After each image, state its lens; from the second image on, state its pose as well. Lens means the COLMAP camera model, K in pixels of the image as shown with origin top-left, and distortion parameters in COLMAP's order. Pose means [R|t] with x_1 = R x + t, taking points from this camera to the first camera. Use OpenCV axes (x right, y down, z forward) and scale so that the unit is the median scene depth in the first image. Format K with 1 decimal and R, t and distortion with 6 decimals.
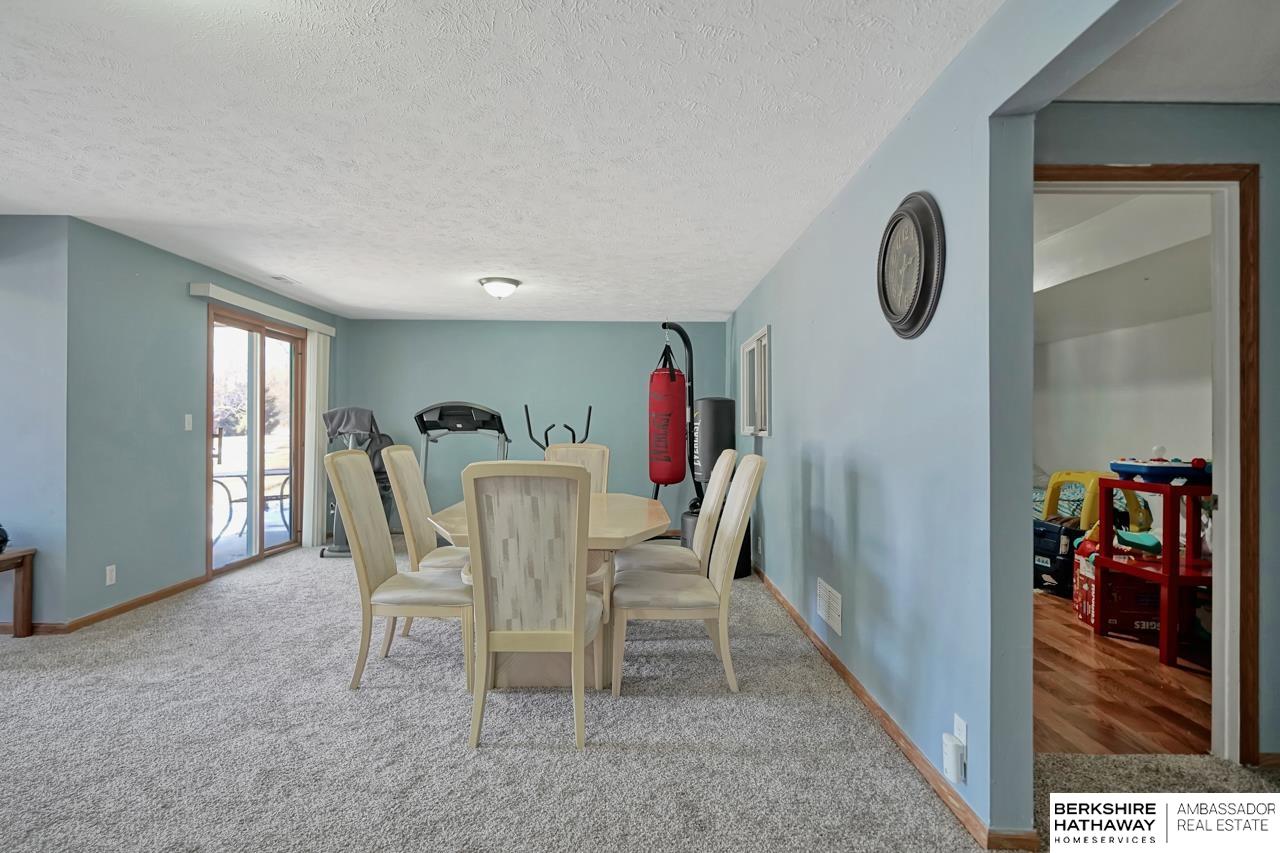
lens RADIAL K [[682.8, 0, 637.1], [0, 682.8, 427.8], [0, 0, 1]] dist [0.002146, -0.000218]
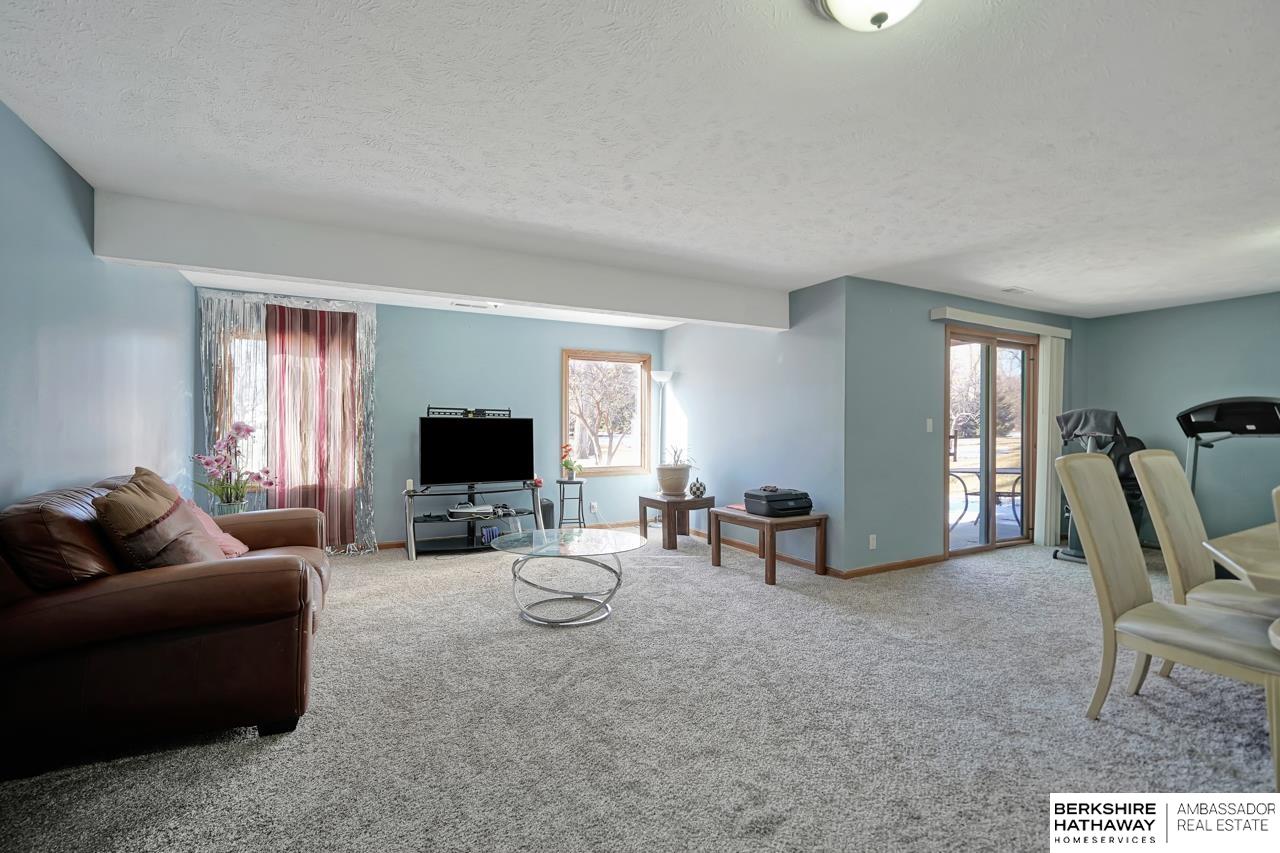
lens RADIAL K [[554.9, 0, 636.4], [0, 554.9, 432.6], [0, 0, 1]] dist [-0.001417, -0.001580]
pose [[0.468647, 0.002364, -0.883382, -0.041948], [0.000053, 0.999996, 0.002704, 0.002028], [0.883386, -0.001314, 0.468645, 0.102915]]
